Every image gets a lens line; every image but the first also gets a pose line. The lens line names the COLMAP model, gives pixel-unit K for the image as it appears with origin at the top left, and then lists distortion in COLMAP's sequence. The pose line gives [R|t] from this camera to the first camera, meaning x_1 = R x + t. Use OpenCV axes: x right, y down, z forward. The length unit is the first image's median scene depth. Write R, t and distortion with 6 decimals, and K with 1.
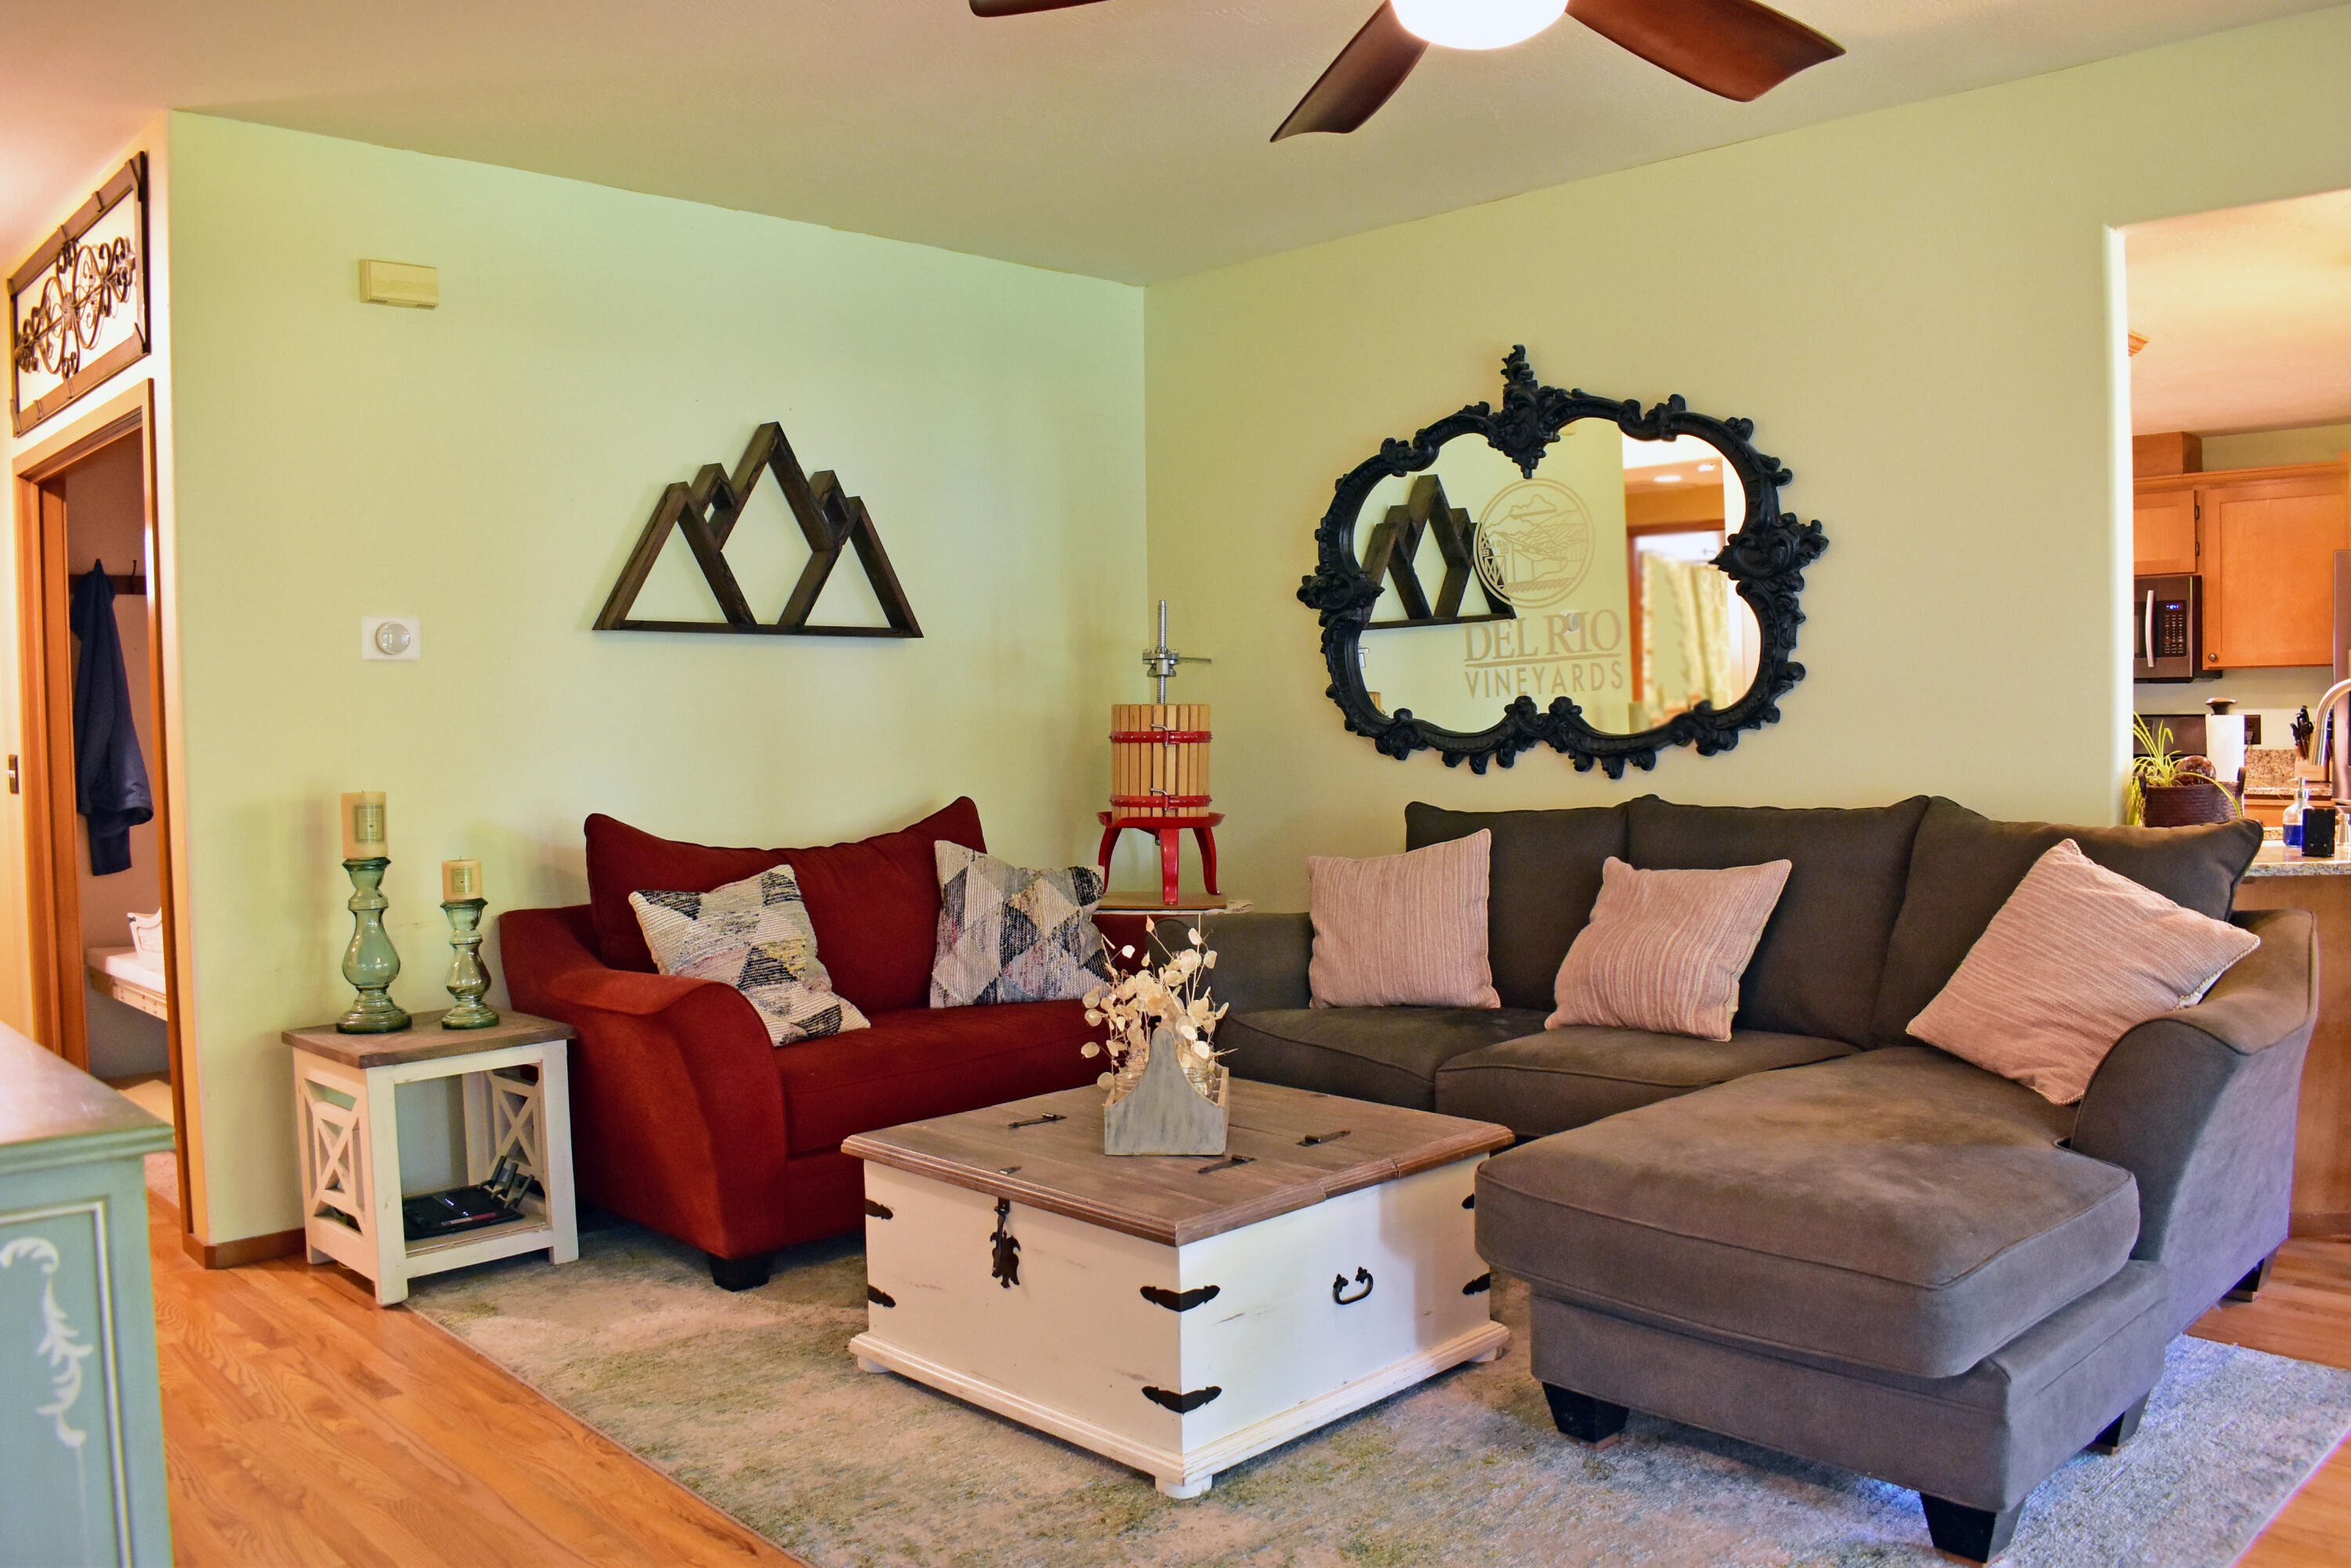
lens RADIAL K [[1837.7, 0, 1175.2], [0, 1837.7, 782.4], [0, 0, 1]] dist [-0.086612, -0.002316]
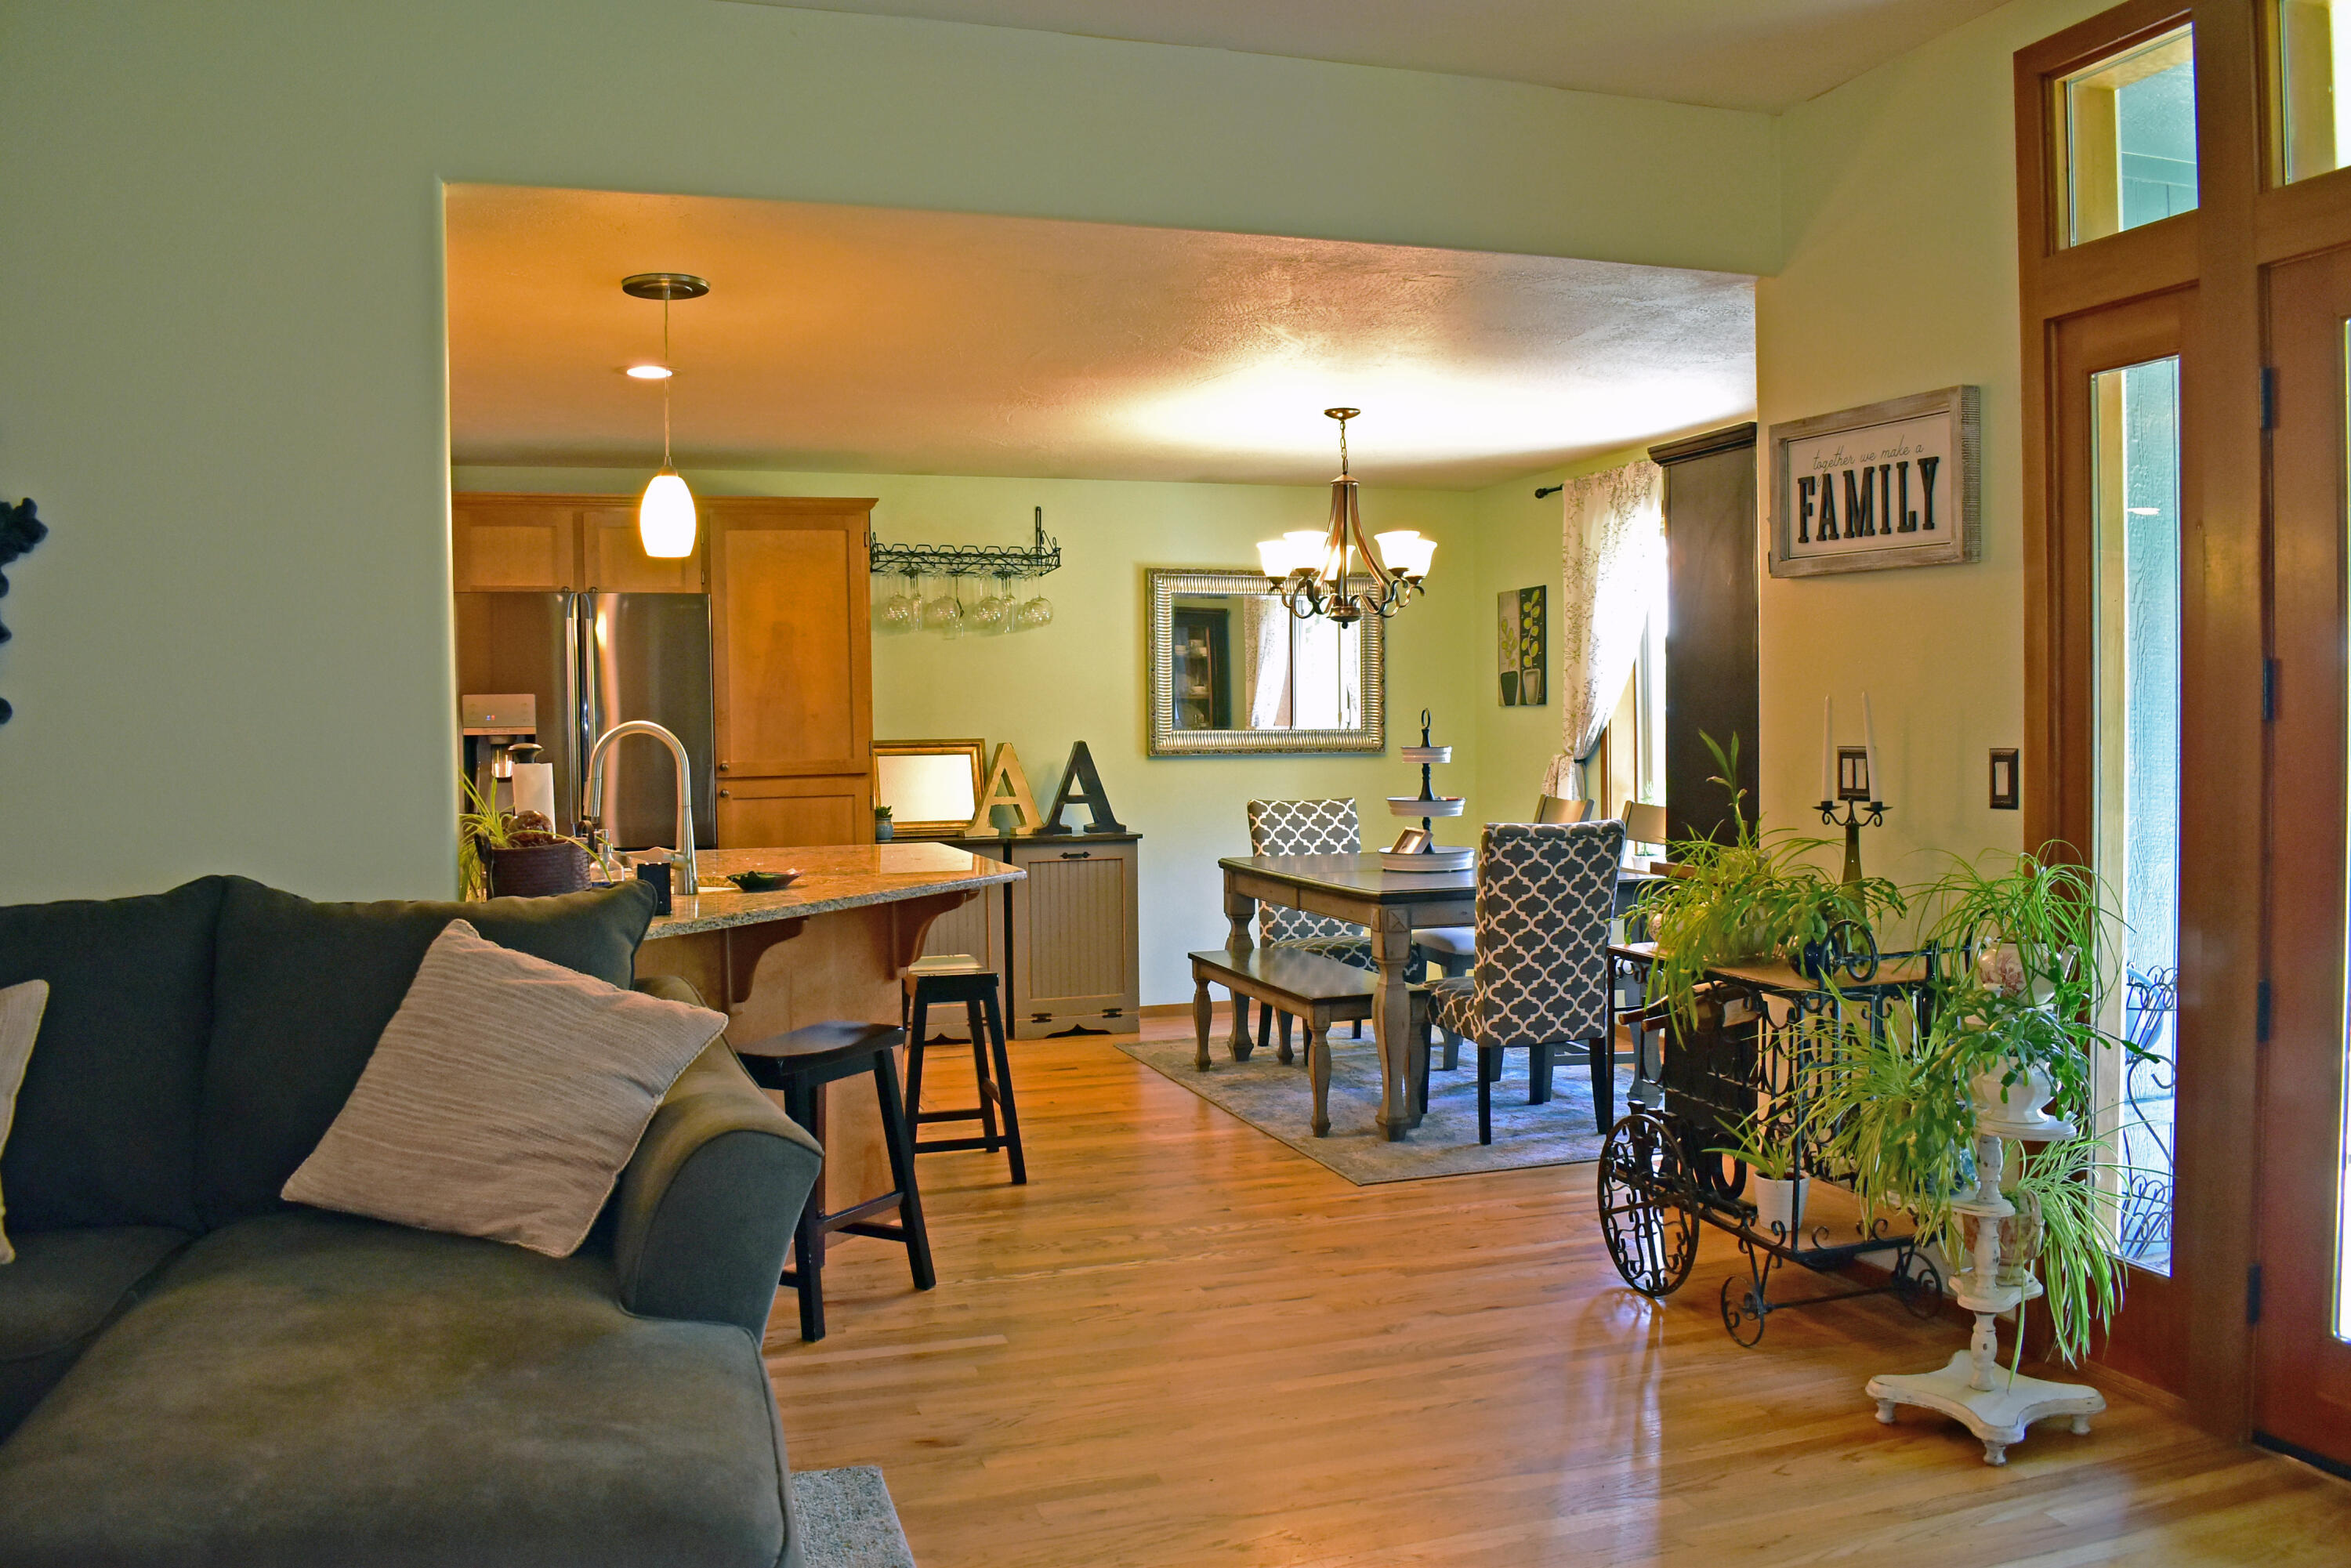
lens RADIAL K [[1837.7, 0, 1177.1], [0, 1837.7, 791.1], [0, 0, 1]] dist [-0.086612, -0.002316]
pose [[0.448428, -0.019951, 0.893596, -0.086760], [0.042806, 0.999083, 0.000826, -0.013458], [-0.892793, 0.037881, 0.448871, 0.371246]]
